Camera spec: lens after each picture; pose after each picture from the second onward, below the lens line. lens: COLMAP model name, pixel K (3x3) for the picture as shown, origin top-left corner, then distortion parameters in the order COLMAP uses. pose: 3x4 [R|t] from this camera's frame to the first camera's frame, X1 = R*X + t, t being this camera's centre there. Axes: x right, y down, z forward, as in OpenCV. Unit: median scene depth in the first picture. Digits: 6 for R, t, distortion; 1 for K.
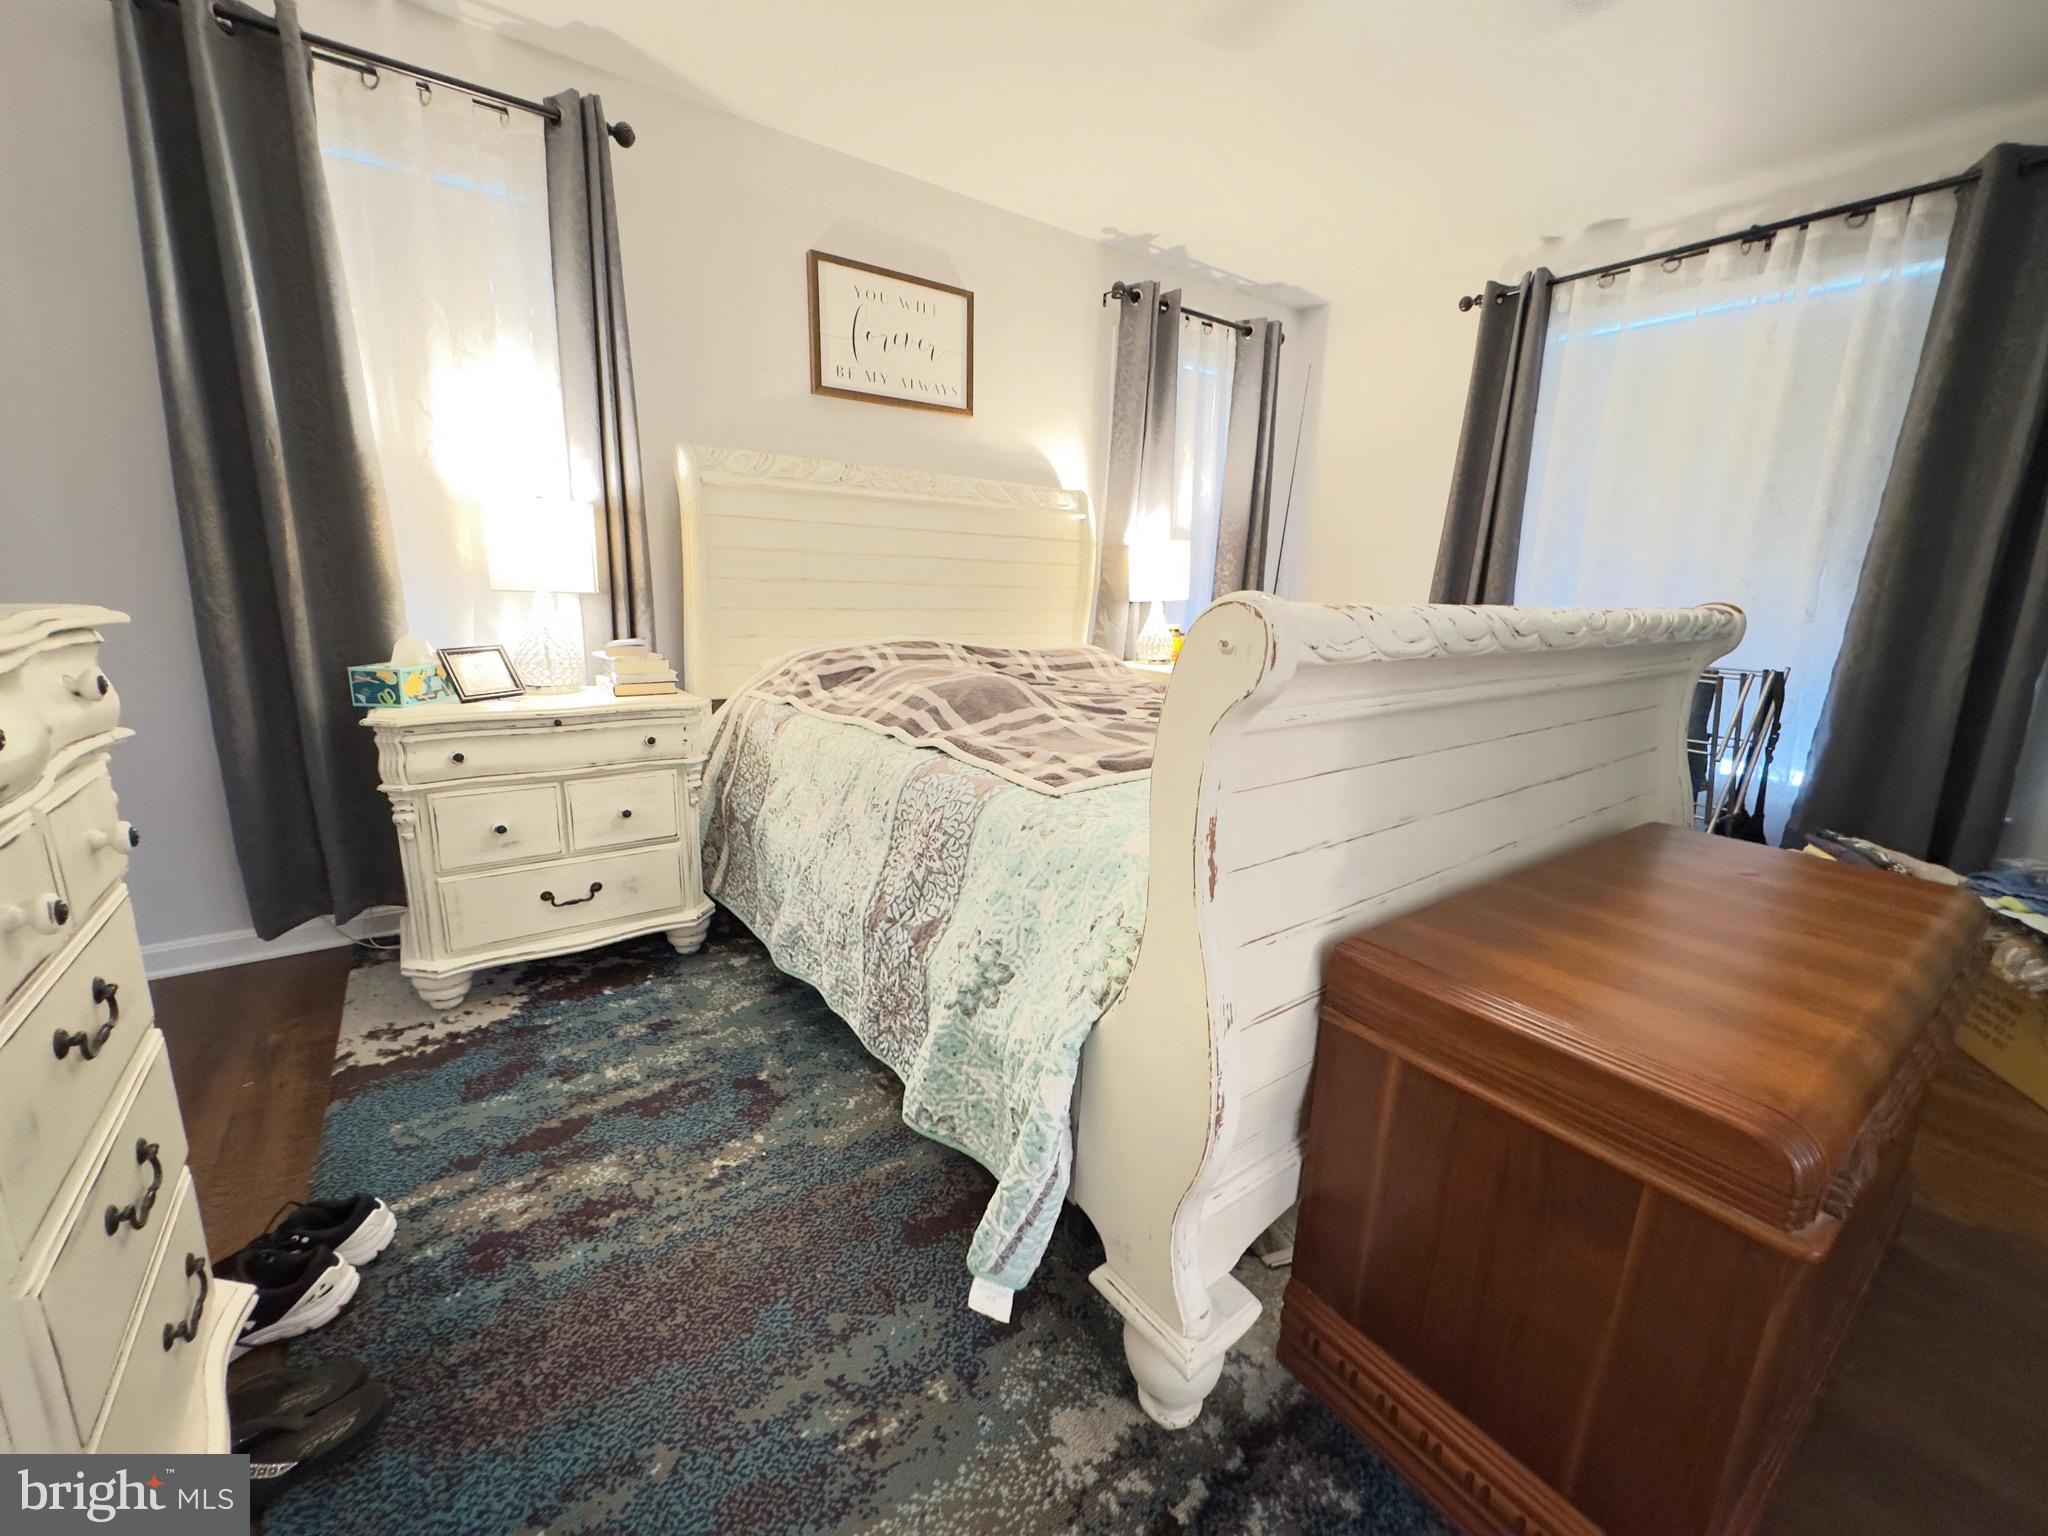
lens RADIAL K [[815.7, 0, 1019.3], [0, 815.7, 766.2], [0, 0, 1]] dist [-0.007843, -0.000371]
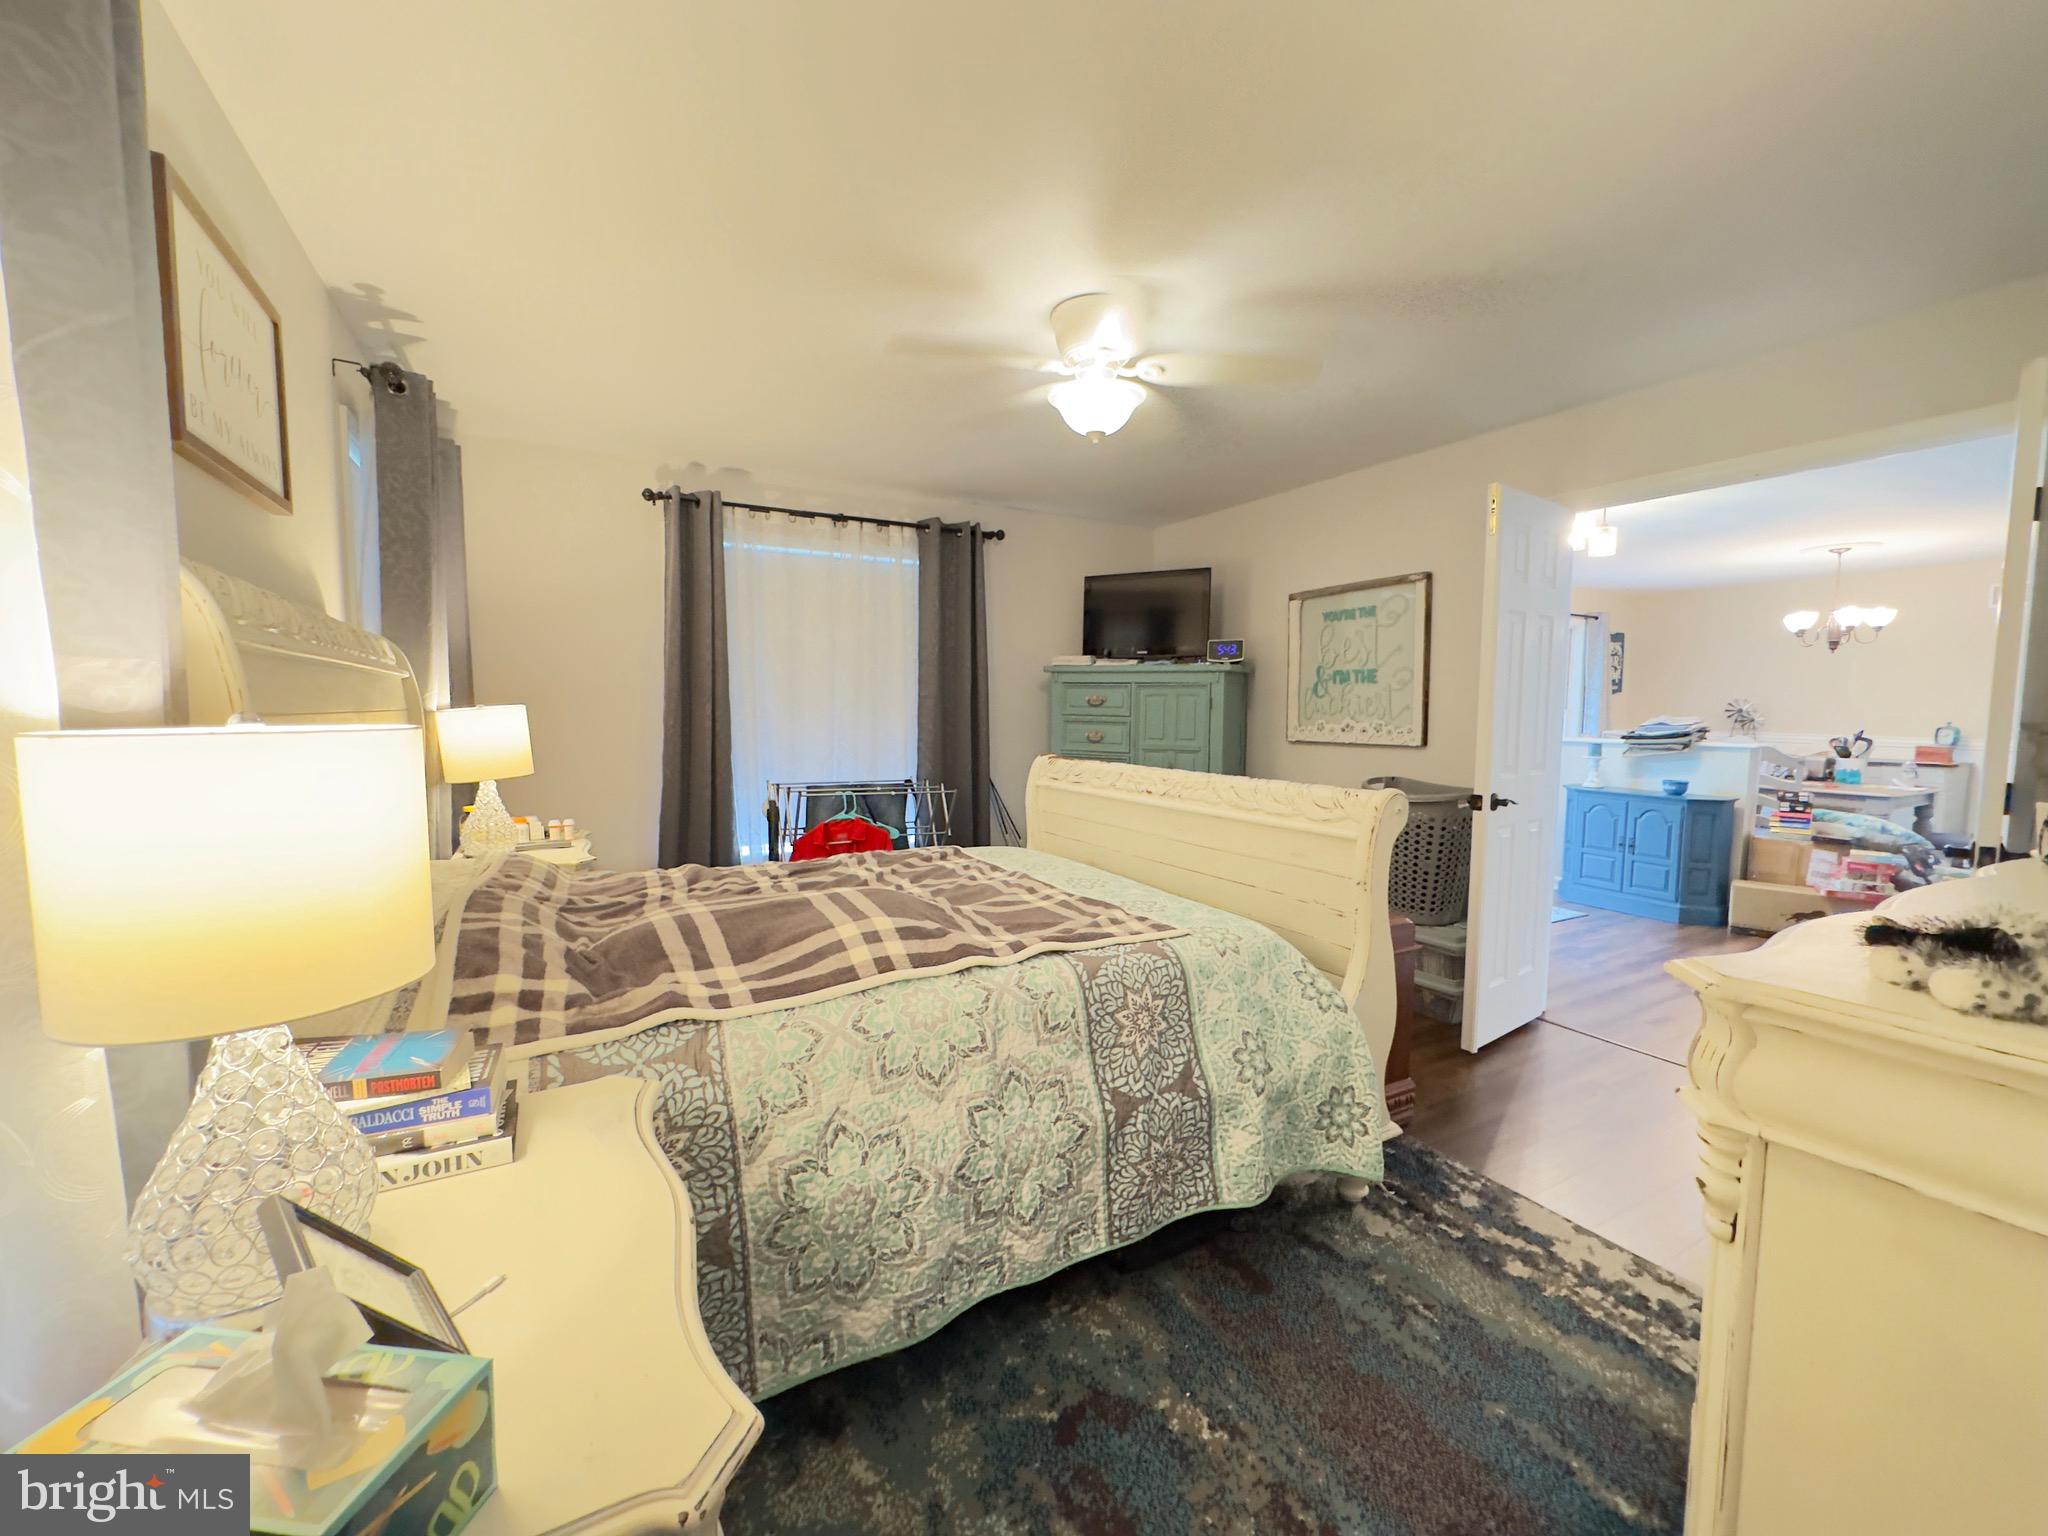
lens RADIAL K [[815.7, 0, 1023.4], [0, 815.7, 769.8], [0, 0, 1]] dist [-0.007843, -0.000371]
pose [[0.119168, -0.101440, 0.987679, -1.134558], [0.214514, 0.973903, 0.074143, -0.340067], [-0.969424, 0.203036, 0.137818, 0.841191]]
